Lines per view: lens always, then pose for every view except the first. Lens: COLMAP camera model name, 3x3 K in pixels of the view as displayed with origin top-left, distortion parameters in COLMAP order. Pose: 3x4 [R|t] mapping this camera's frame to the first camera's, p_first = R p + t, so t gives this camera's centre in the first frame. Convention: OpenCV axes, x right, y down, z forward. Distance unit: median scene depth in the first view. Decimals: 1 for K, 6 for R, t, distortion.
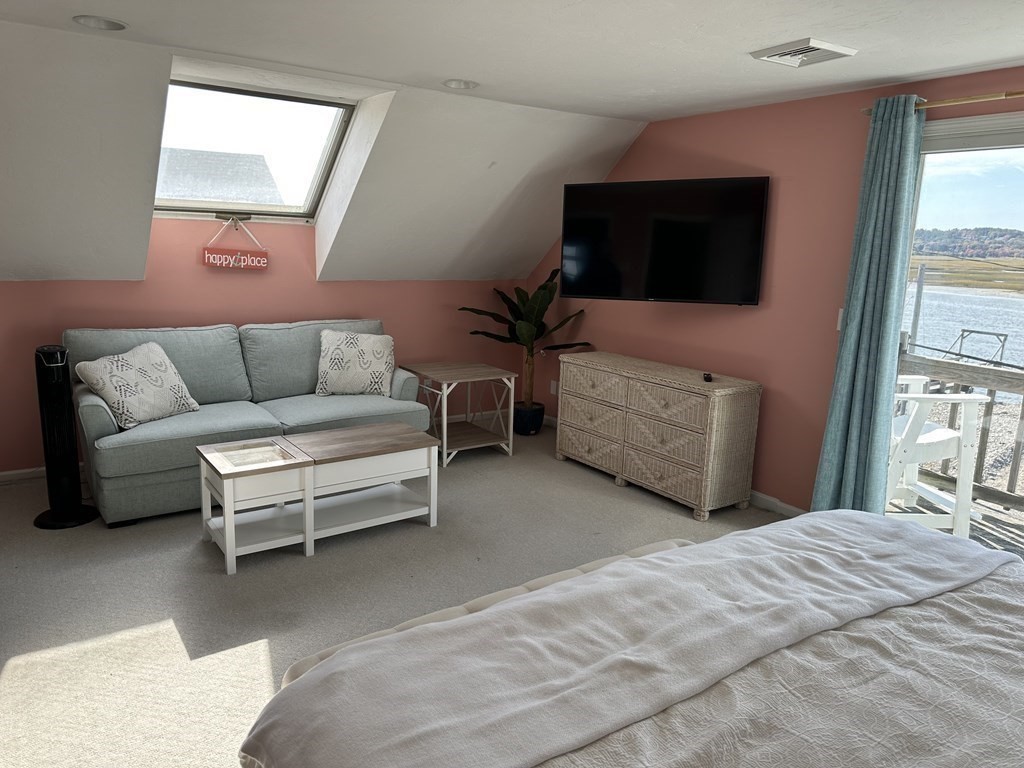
lens RADIAL K [[716.8, 0, 510.7], [0, 716.8, 389.1], [0, 0, 1]] dist [0.080326, -0.113229]
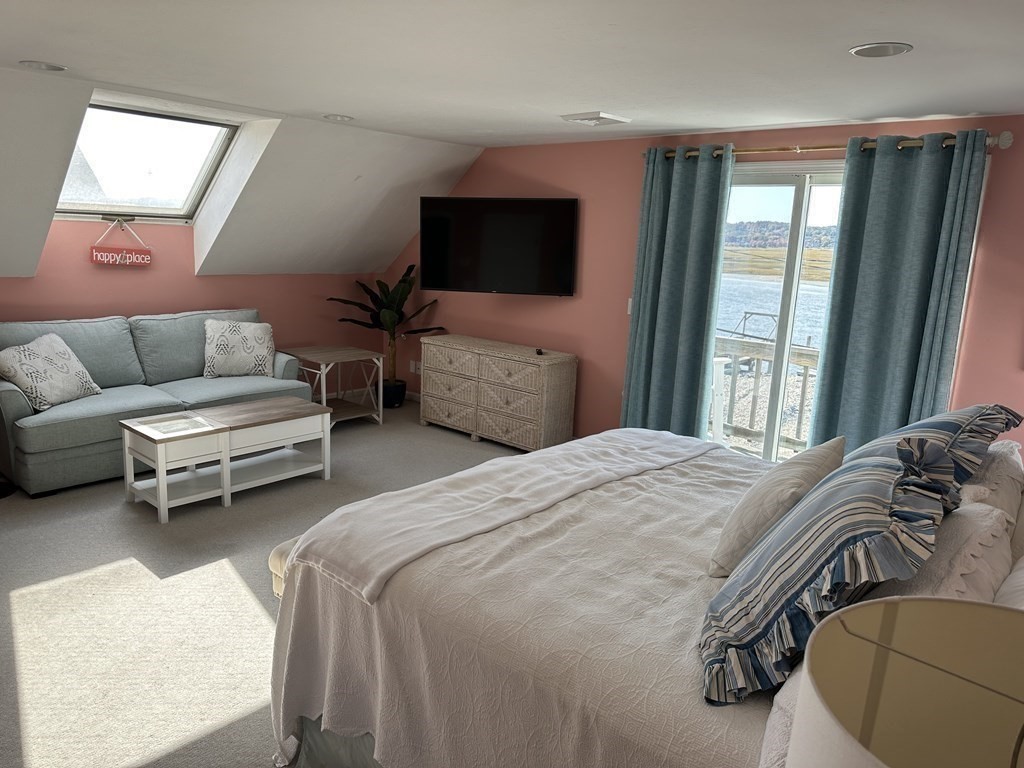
lens RADIAL K [[716.8, 0, 518.0], [0, 716.8, 388.3], [0, 0, 1]] dist [0.080326, -0.113229]
pose [[0.970234, -0.039794, 0.238876, -0.078681], [0.035834, 0.999139, 0.020899, 0.022308], [-0.239502, -0.011717, 0.970825, -0.256940]]
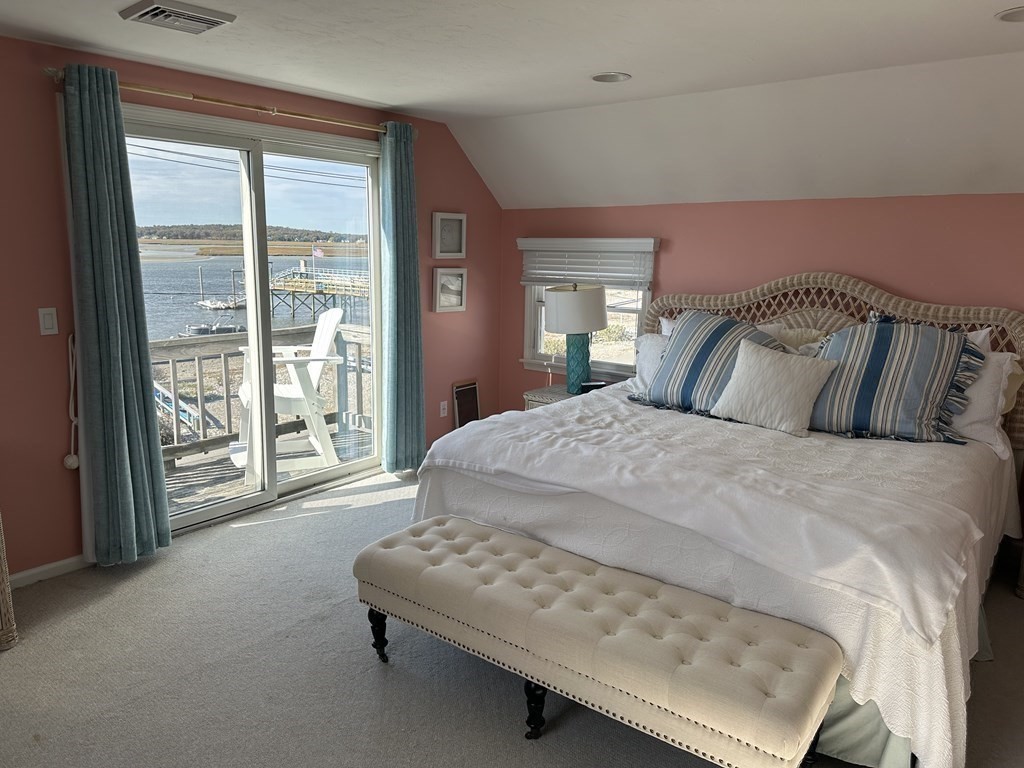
lens RADIAL K [[716.8, 0, 501.6], [0, 716.8, 376.4], [0, 0, 1]] dist [0.080326, -0.113229]
pose [[-0.282828, -0.211065, 0.935660, -0.457765], [0.175476, 0.947639, 0.266810, -0.160210], [-0.942983, 0.239647, -0.230982, 0.689607]]
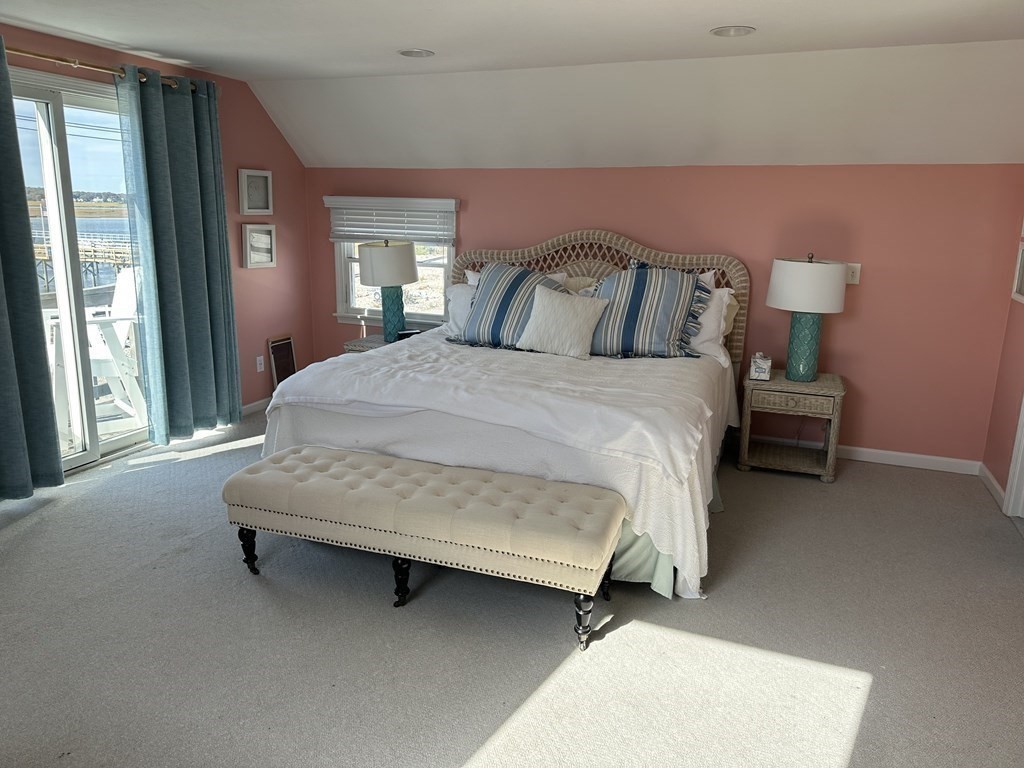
lens RADIAL K [[716.8, 0, 496.6], [0, 716.8, 378.0], [0, 0, 1]] dist [0.080326, -0.113229]
pose [[-0.550089, -0.233710, 0.801737, -0.558484], [0.133289, 0.923164, 0.360559, -0.180026], [-0.824401, 0.305202, -0.476671, 0.797672]]
